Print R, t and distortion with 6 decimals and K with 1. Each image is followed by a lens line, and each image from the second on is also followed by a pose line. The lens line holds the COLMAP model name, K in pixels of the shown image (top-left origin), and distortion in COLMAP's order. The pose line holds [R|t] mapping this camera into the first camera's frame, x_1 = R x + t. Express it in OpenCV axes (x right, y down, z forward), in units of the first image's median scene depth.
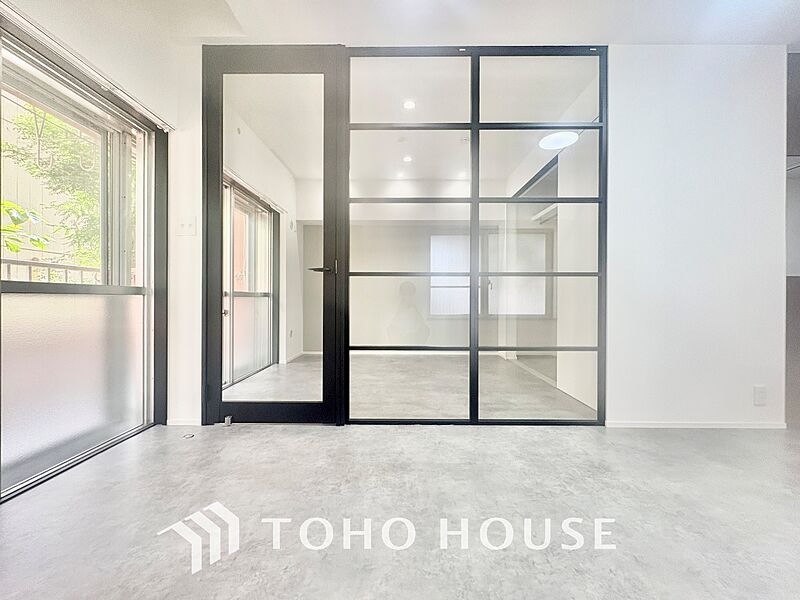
lens RADIAL K [[329.5, 0, 401.6], [0, 329.5, 295.4], [0, 0, 1]] dist [0.028286, -0.000315]
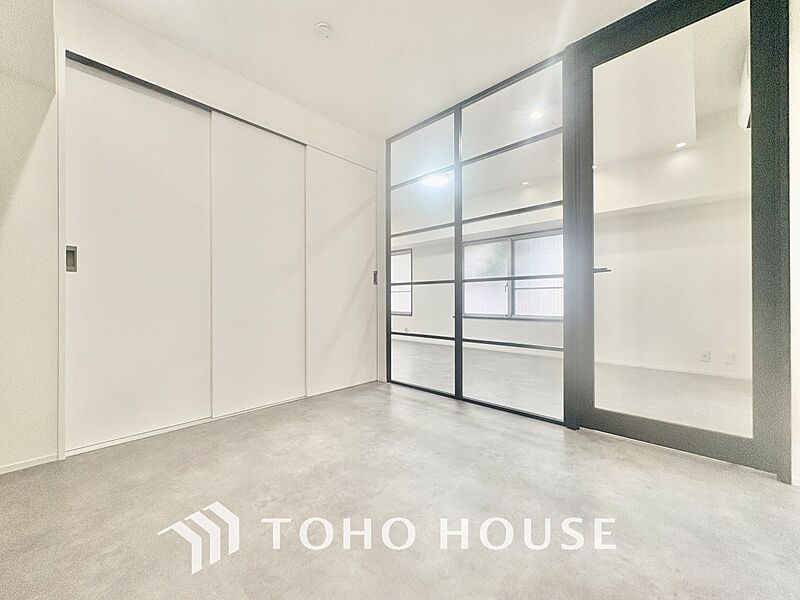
lens RADIAL K [[317.9, 0, 400.2], [0, 317.9, 299.4], [0, 0, 1]] dist [0.001610, 0.000169]
pose [[0.724653, -0.006412, -0.689084, 0.861865], [0.010093, 0.999948, 0.001309, 0.001891], [0.689040, -0.007903, 0.724680, -0.033587]]
